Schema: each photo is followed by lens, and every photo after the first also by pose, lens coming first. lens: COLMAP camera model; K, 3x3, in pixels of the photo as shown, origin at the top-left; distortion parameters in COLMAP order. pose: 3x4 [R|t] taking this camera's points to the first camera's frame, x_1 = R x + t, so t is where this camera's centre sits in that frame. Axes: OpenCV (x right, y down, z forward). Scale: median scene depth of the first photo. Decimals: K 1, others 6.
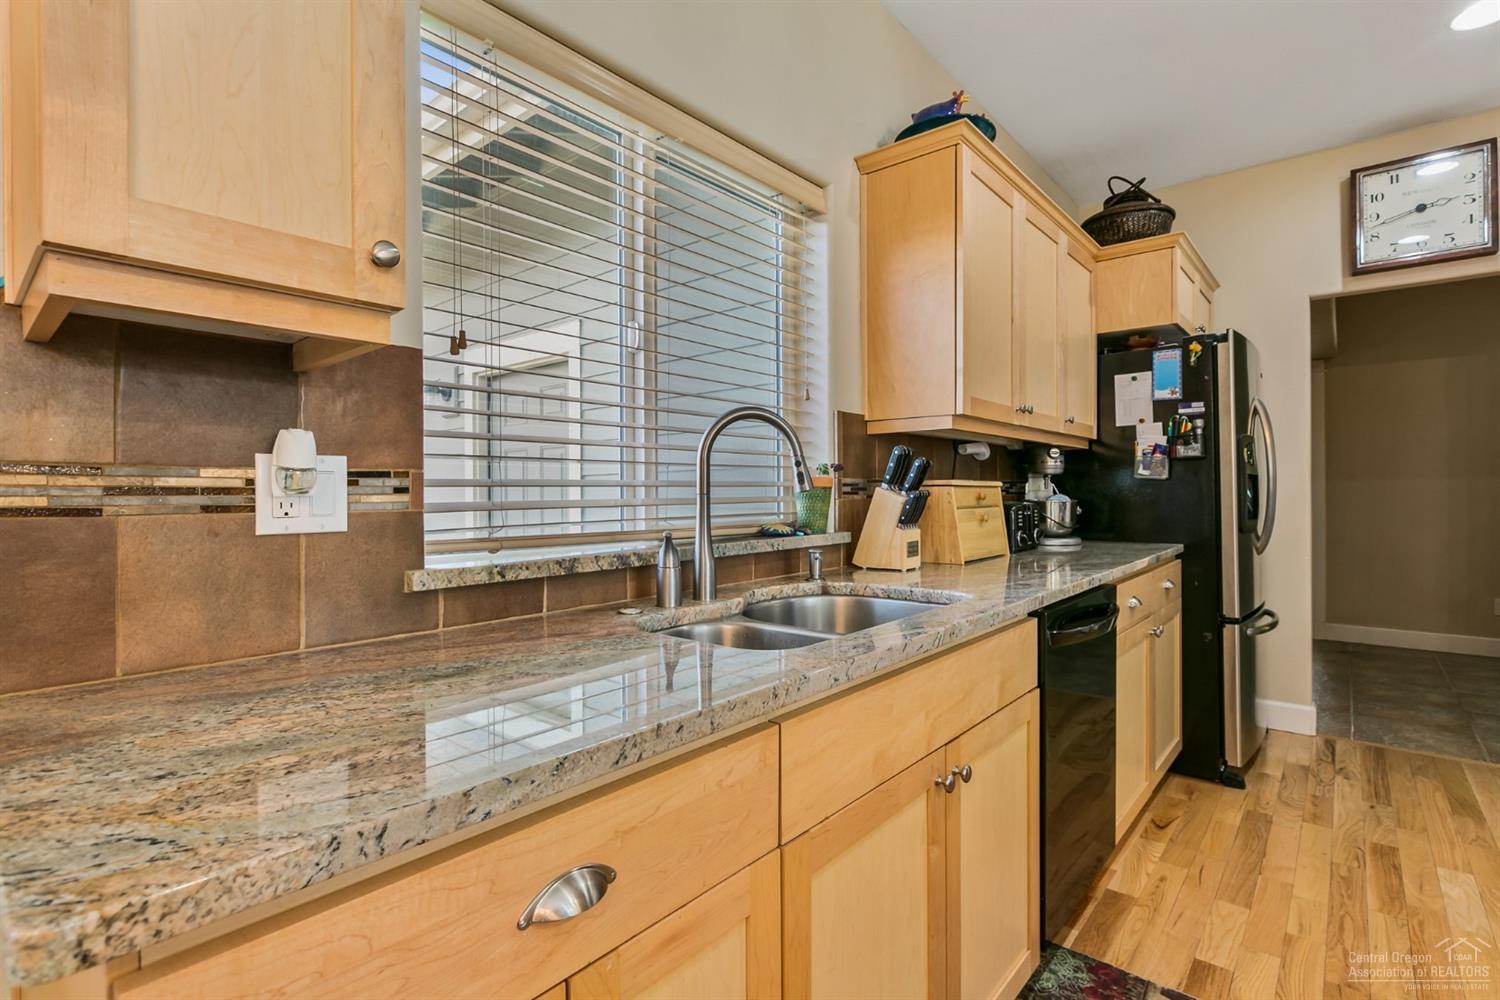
lens RADIAL K [[726.0, 0, 747.3], [0, 726.0, 495.4], [0, 0, 1]] dist [-0.004321, -0.000544]
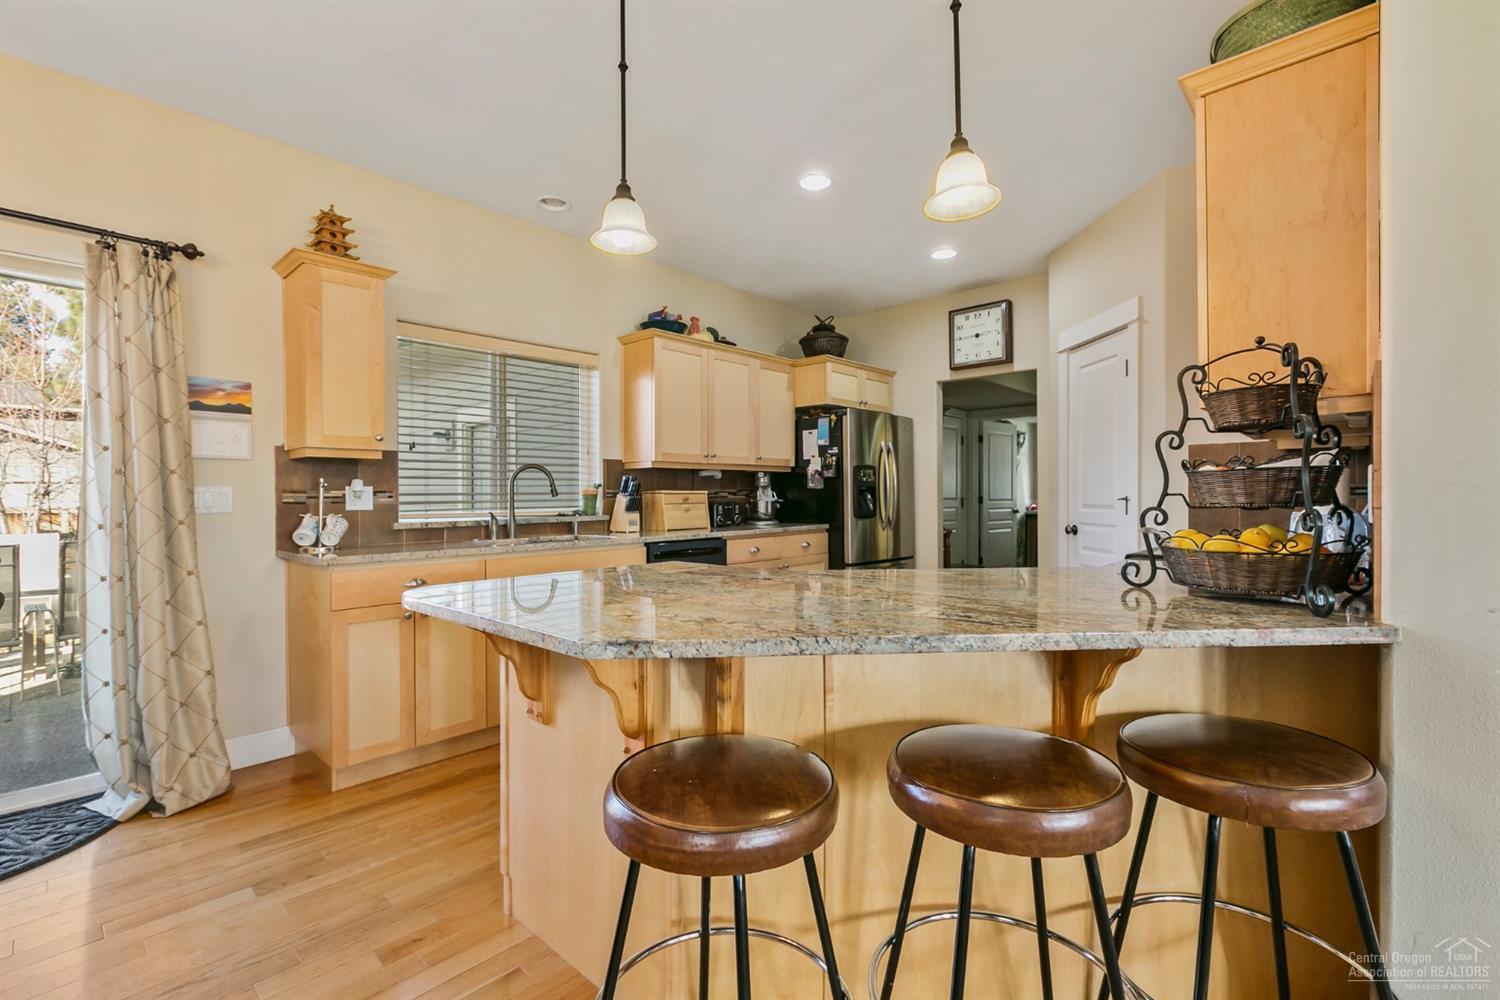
lens RADIAL K [[671.9, 0, 748.6], [0, 671.9, 496.9], [0, 0, 1]] dist [0.000100, -0.000611]
pose [[0.999815, -0.003192, -0.018947, 0.597001], [0.003151, 0.999993, -0.002206, 0.002225], [0.018954, 0.002146, 0.999818, -0.993370]]
